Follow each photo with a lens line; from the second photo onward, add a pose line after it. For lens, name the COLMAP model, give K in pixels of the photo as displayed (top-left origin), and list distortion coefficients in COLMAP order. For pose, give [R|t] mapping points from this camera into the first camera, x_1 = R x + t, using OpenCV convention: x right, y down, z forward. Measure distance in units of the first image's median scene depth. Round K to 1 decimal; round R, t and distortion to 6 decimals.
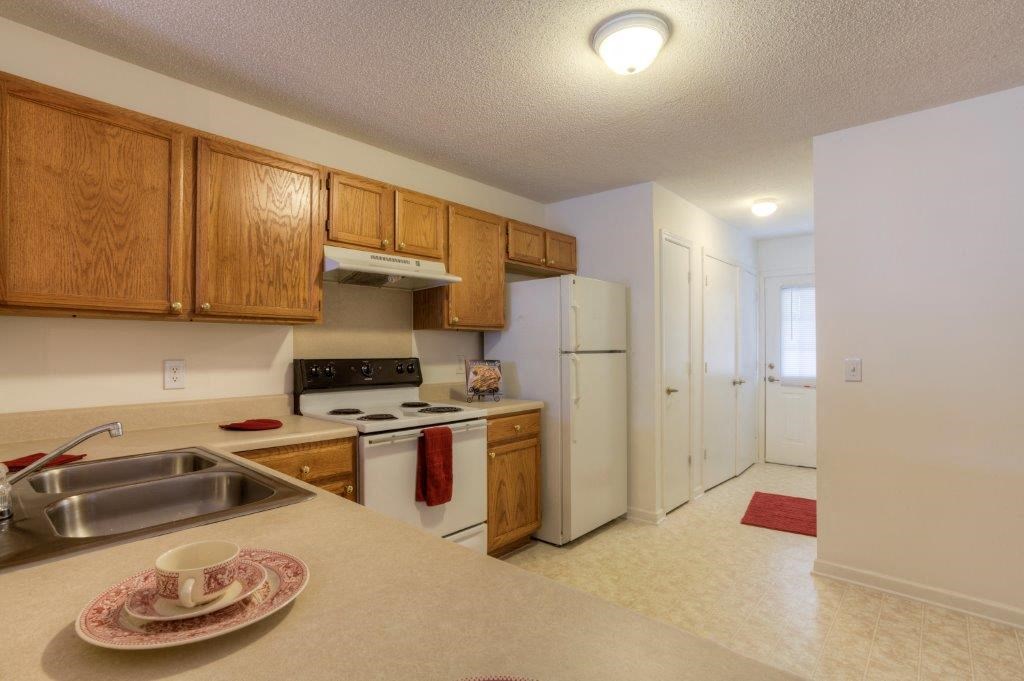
lens RADIAL K [[499.0, 0, 514.3], [0, 499.0, 347.8], [0, 0, 1]] dist [-0.021050, 0.012856]
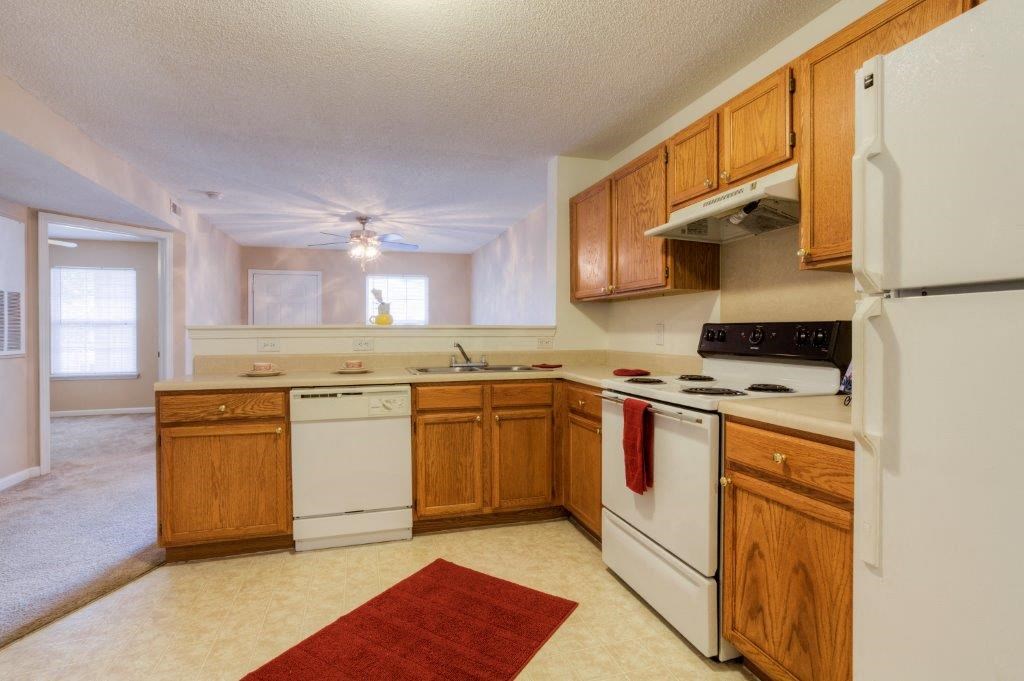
lens RADIAL K [[499.0, 0, 508.6], [0, 499.0, 331.4], [0, 0, 1]] dist [-0.021050, 0.012856]
pose [[-0.525630, 0.000084, -0.850713, 0.592227], [0.001301, 0.999999, -0.000705, 0.036654], [0.850712, -0.001478, -0.525629, 1.088490]]
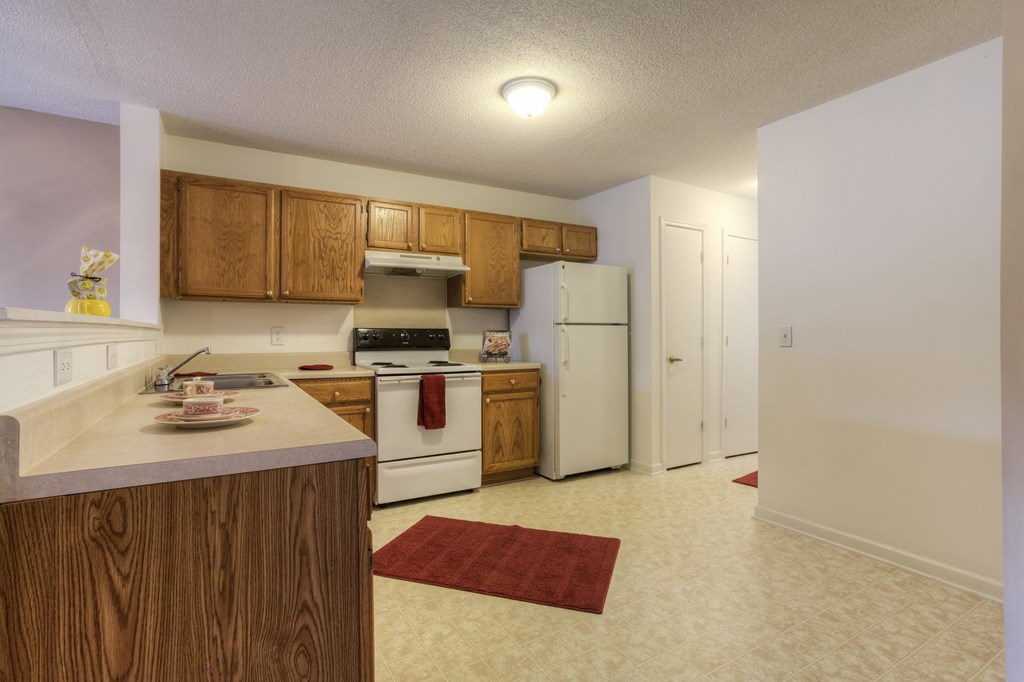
lens RADIAL K [[499.0, 0, 508.4], [0, 499.0, 336.3], [0, 0, 1]] dist [-0.021050, 0.012856]
pose [[0.949977, 0.001213, -0.312316, 0.421664], [0.000745, 0.999981, 0.006149, 0.035968], [0.312318, -0.006074, 0.949958, -0.240911]]
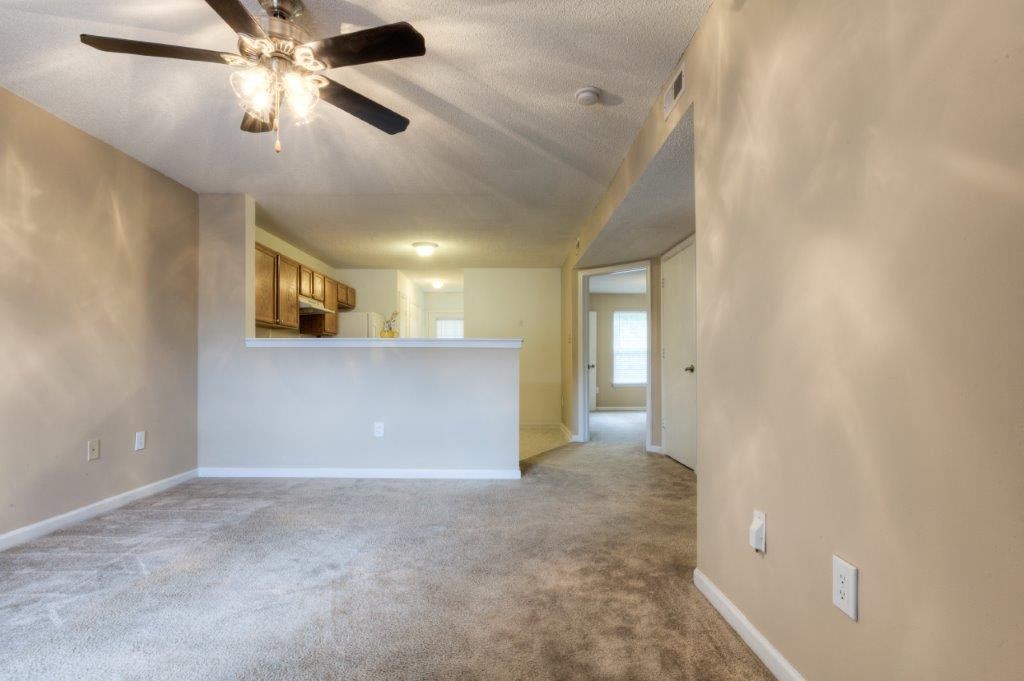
lens RADIAL K [[499.0, 0, 512.4], [0, 499.0, 346.1], [0, 0, 1]] dist [-0.021050, 0.012856]
pose [[0.745564, 0.023985, 0.666002, -1.030147], [-0.004545, 0.999512, -0.030908, 0.084315], [-0.666418, 0.020017, 0.745309, -1.243760]]
